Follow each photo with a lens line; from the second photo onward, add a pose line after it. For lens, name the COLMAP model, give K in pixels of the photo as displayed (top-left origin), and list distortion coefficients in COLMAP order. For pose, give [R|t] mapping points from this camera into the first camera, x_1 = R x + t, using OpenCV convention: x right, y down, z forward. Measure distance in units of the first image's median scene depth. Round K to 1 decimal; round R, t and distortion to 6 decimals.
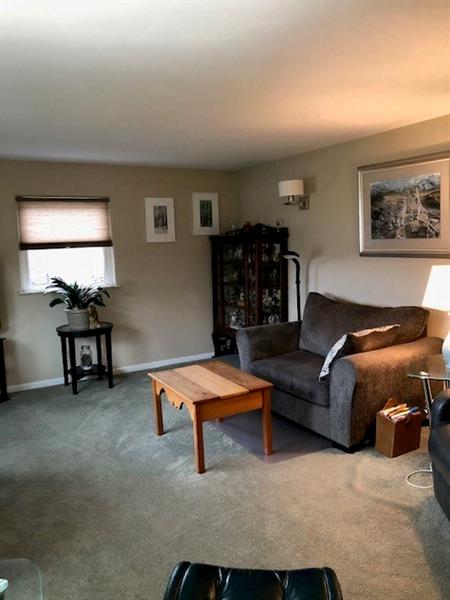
lens RADIAL K [[492.0, 0, 226.3], [0, 492.0, 299.2], [0, 0, 1]] dist [0.005979, -0.004135]
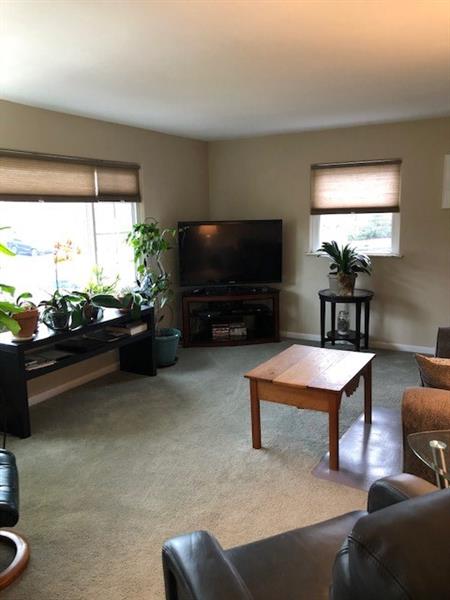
lens RADIAL K [[492.0, 0, 226.2], [0, 492.0, 299.3], [0, 0, 1]] dist [0.005979, -0.004135]
pose [[0.501033, 0.174171, -0.847721, 0.441698], [-0.096940, 0.984669, 0.145013, -0.052658], [0.859982, 0.009522, 0.510236, 0.266773]]
